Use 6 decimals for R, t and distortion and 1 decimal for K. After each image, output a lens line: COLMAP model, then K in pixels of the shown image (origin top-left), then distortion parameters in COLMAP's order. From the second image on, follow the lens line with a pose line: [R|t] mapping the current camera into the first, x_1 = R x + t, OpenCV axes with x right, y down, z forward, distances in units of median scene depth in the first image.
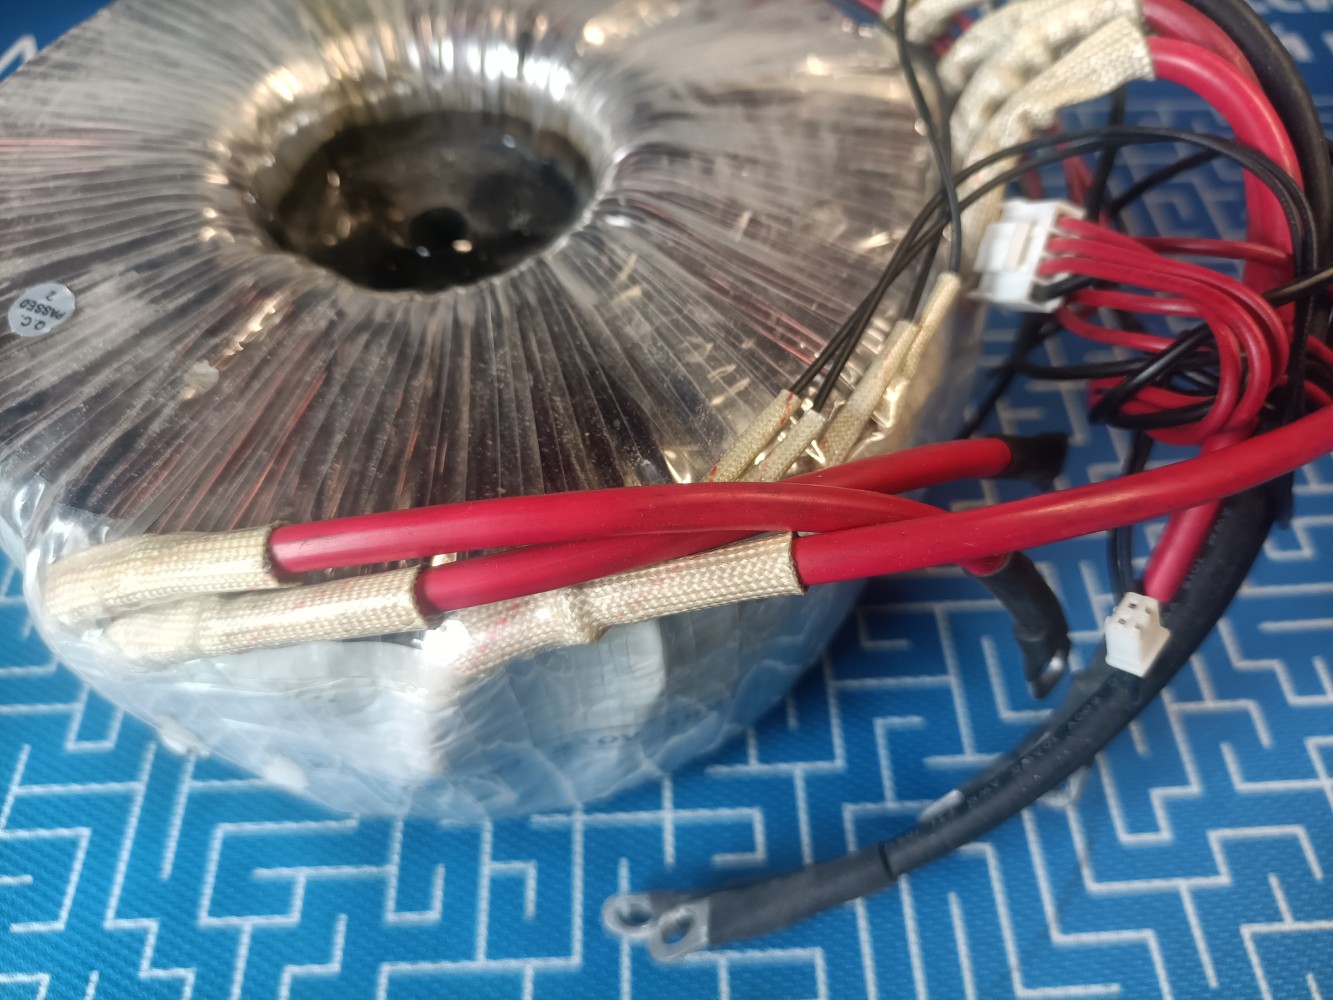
lens RADIAL K [[1096.8, 0, 665.9], [0, 1096.8, 478.7], [0, 0, 1]] dist [-0.058845, 0.040218]
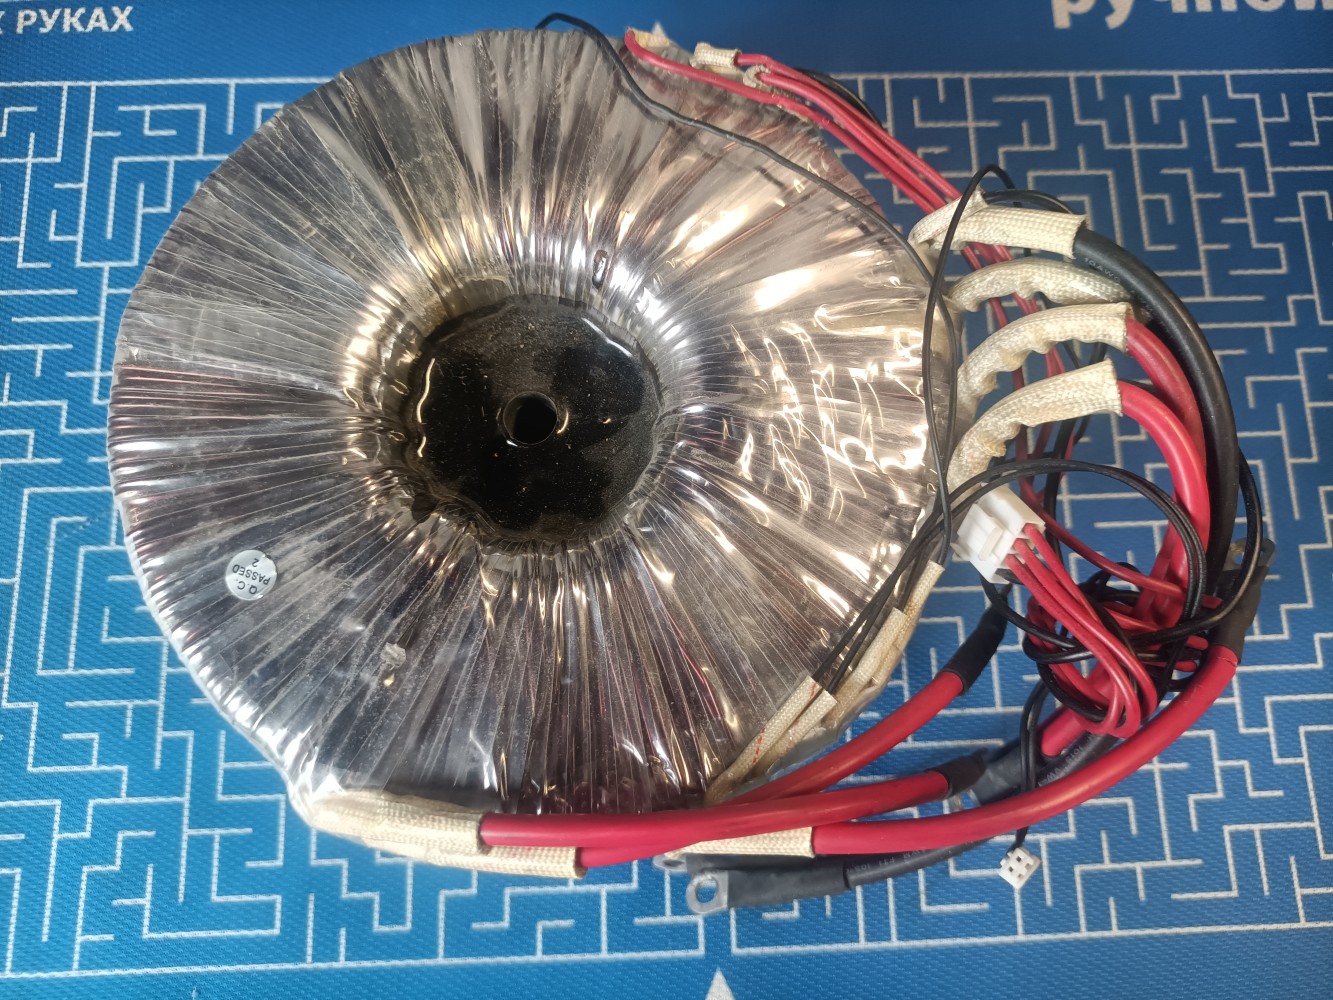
lens RADIAL K [[1096.8, 0, 663.4], [0, 1096.8, 495.7], [0, 0, 1]] dist [-0.058845, 0.040218]
pose [[0.999132, 0.013804, 0.039301, -0.114549], [-0.028862, 0.909717, 0.414224, -0.703644], [-0.030035, -0.414999, 0.909326, -0.155345]]
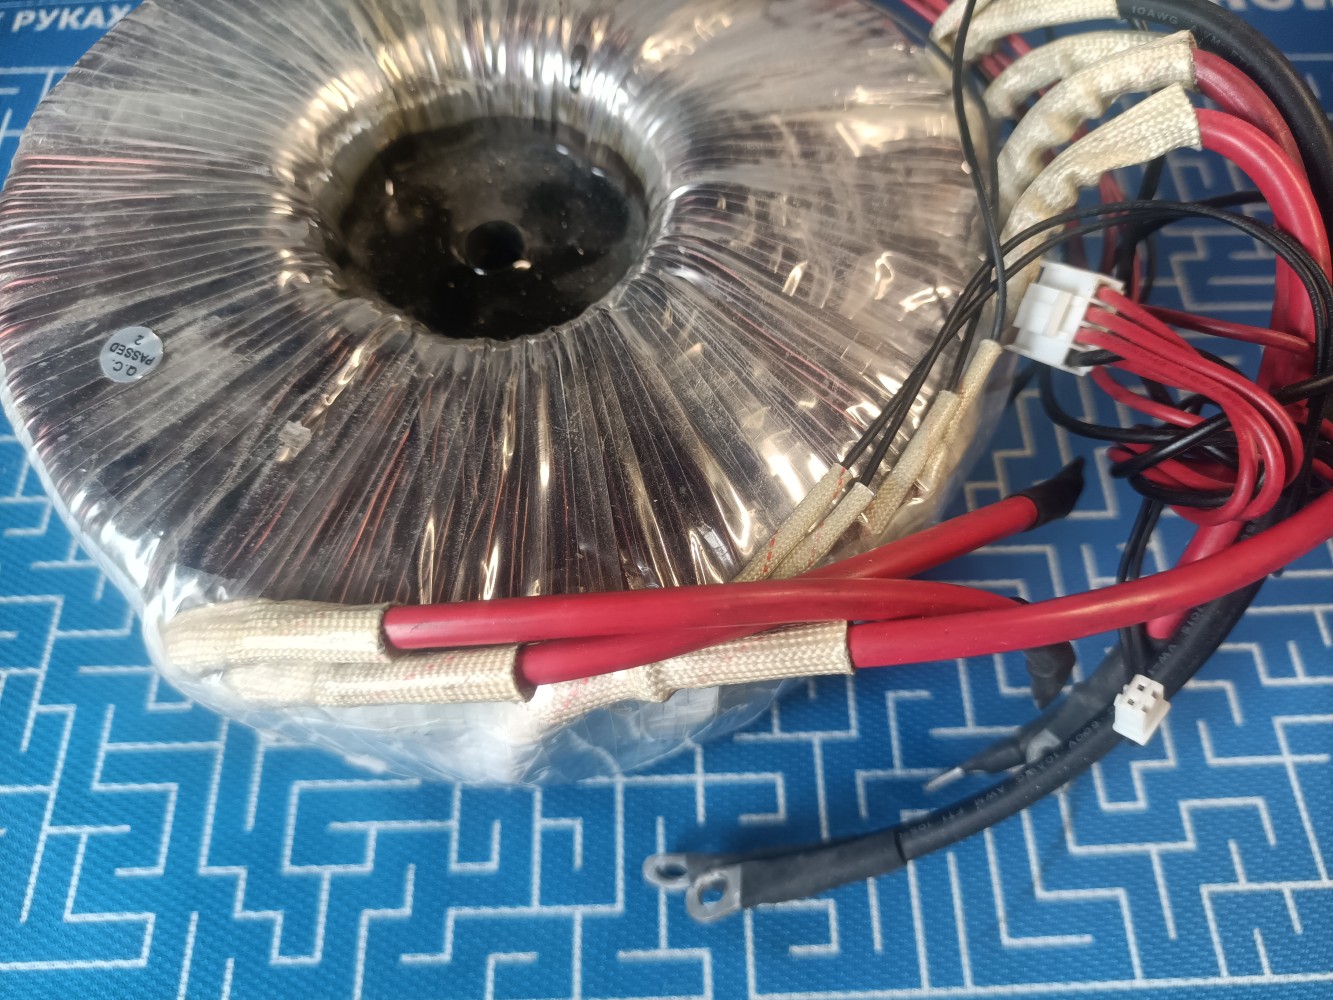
lens RADIAL K [[1096.8, 0, 662.6], [0, 1096.8, 489.0], [0, 0, 1]] dist [-0.058845, 0.040218]
pose [[0.999729, 0.018706, 0.013860, -0.063997], [-0.020669, 0.987125, 0.158607, -0.179120], [-0.010714, -0.158850, 0.987245, -0.060406]]
